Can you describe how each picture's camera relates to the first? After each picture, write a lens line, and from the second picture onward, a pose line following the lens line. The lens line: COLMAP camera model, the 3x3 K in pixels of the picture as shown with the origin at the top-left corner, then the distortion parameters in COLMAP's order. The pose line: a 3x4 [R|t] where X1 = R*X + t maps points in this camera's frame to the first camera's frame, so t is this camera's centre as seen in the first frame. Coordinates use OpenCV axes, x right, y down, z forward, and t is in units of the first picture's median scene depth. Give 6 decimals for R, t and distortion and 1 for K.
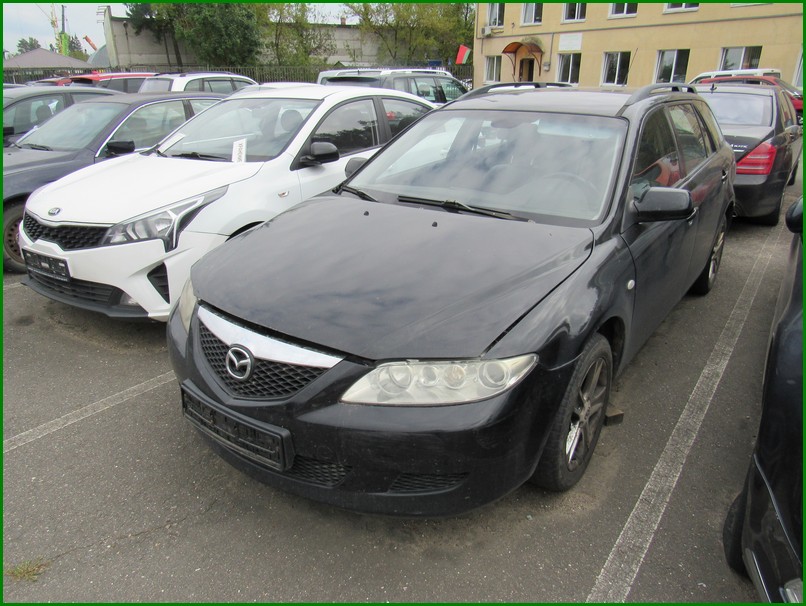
lens RADIAL K [[561.6, 0, 397.0], [0, 561.6, 300.3], [0, 0, 1]] dist [-0.015604, -0.003556]
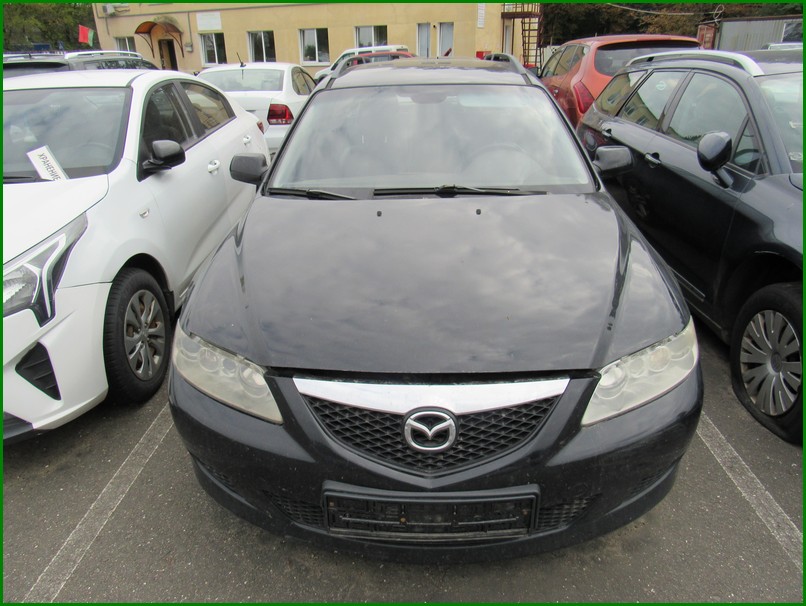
lens RADIAL K [[561.6, 0, 403.5], [0, 561.6, 301.8], [0, 0, 1]] dist [-0.015604, -0.003556]
pose [[0.826297, -0.242203, 0.508499, -0.381963], [0.226156, 0.969517, 0.094293, -0.078448], [-0.515837, 0.037086, 0.855884, 0.215980]]
